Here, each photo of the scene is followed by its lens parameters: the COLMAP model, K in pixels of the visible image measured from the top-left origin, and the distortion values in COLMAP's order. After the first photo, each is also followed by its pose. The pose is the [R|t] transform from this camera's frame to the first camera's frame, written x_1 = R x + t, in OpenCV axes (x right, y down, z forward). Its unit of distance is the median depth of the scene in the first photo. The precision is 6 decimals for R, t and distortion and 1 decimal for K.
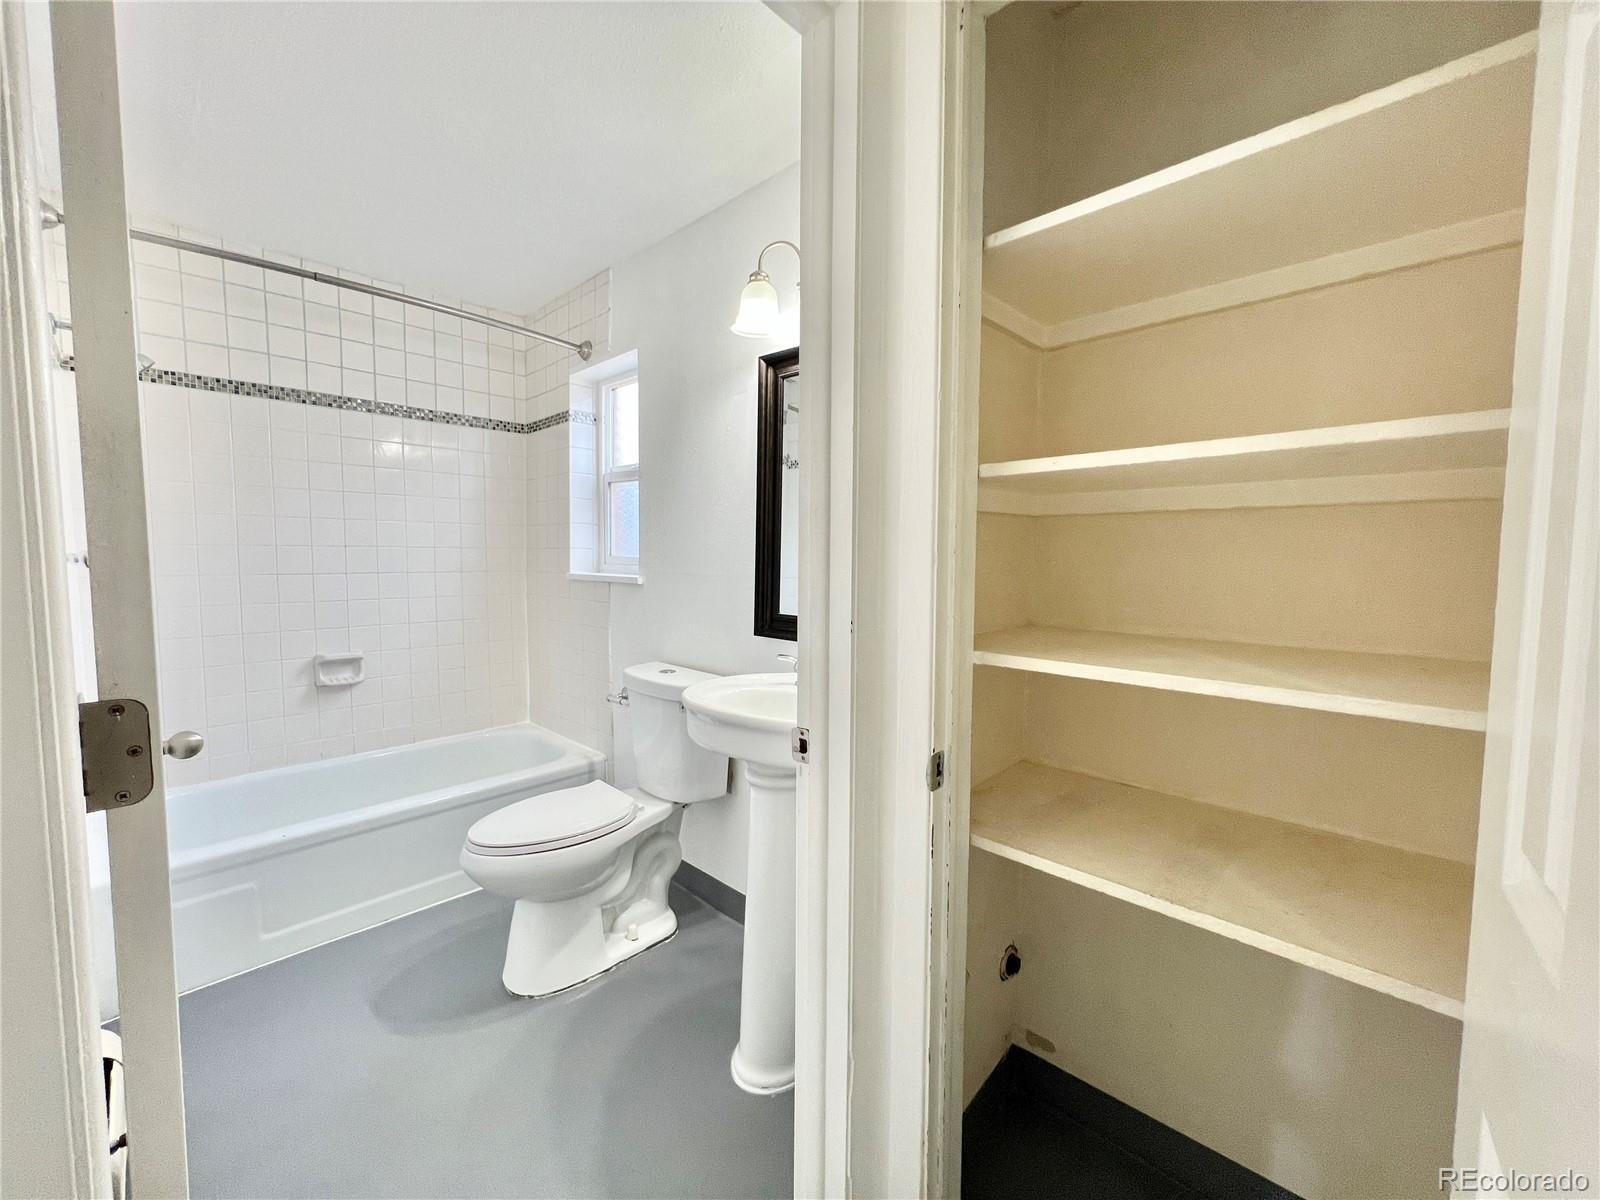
lens RADIAL K [[639.5, 0, 794.7], [0, 639.5, 595.6], [0, 0, 1]] dist [-0.000879, 0.000367]
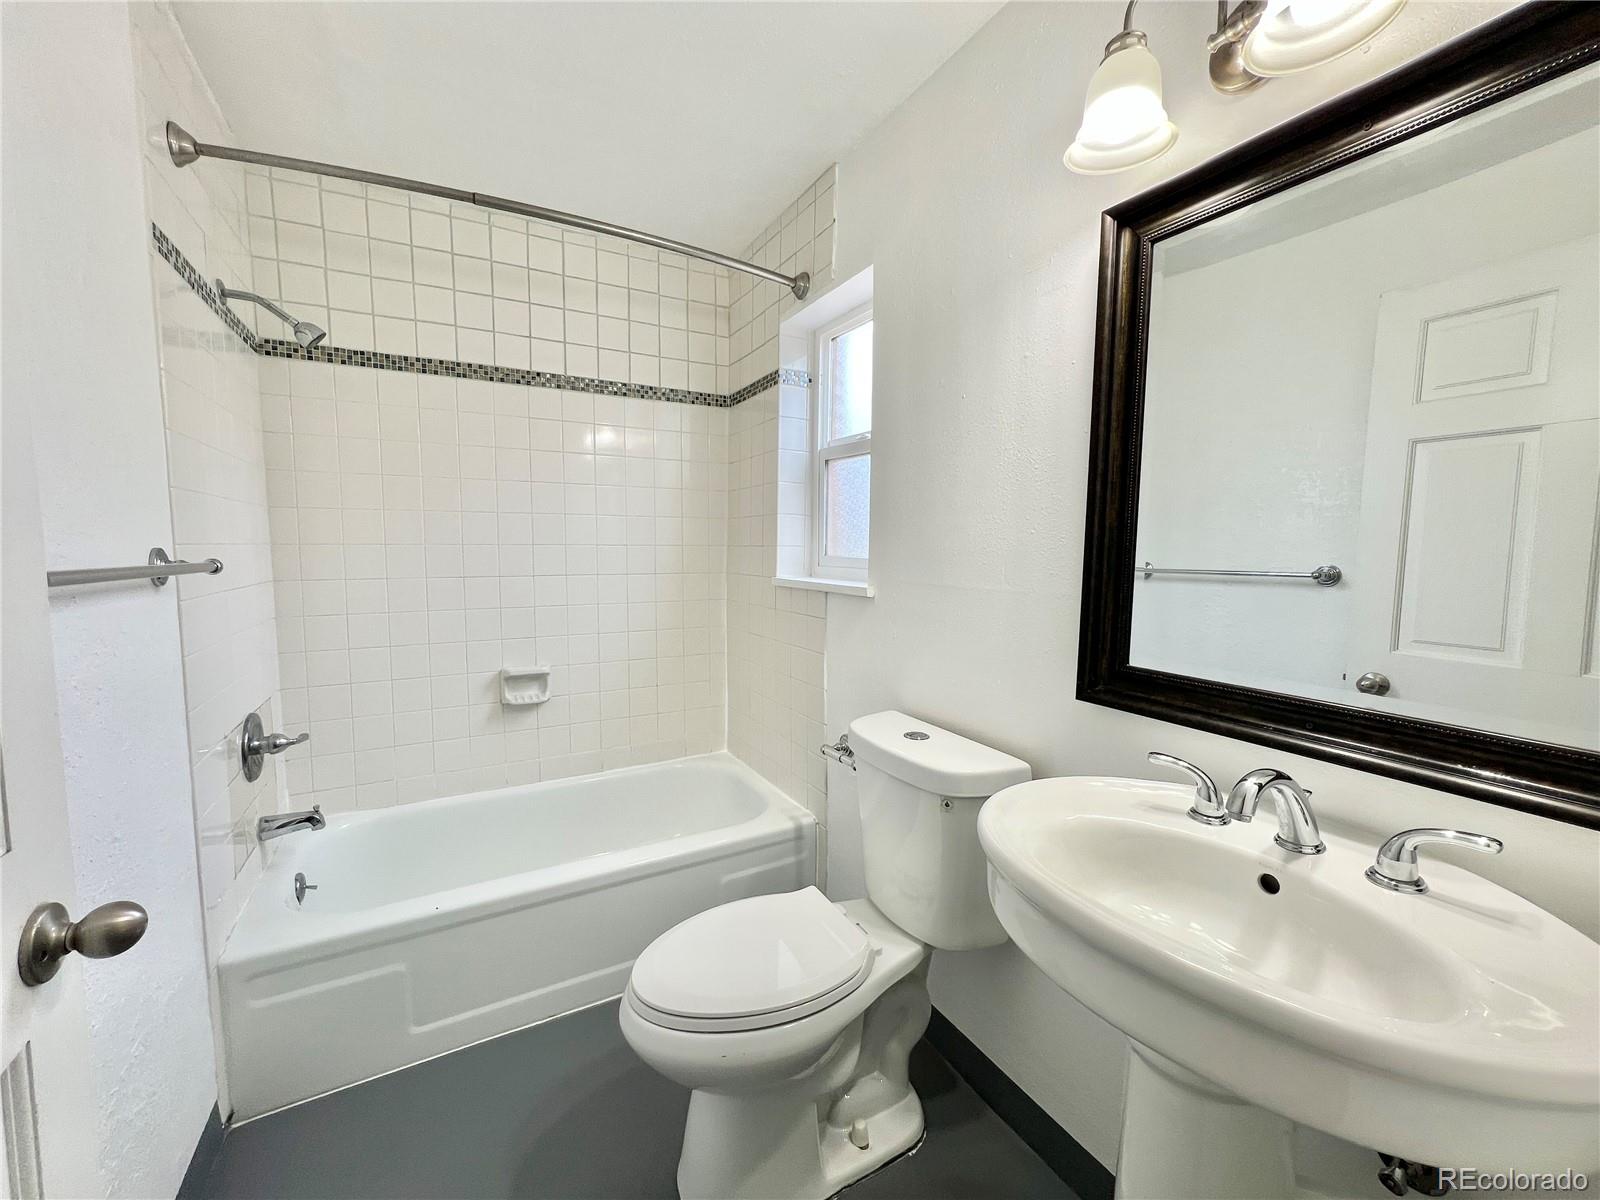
lens RADIAL K [[642.5, 0, 793.2], [0, 642.5, 594.0], [0, 0, 1]] dist [-0.000627, -0.000096]
pose [[0.954170, 0.020174, -0.298583, -0.104941], [-0.017339, 0.999776, 0.012139, -0.027536], [0.298761, -0.006405, 0.954306, 0.276777]]
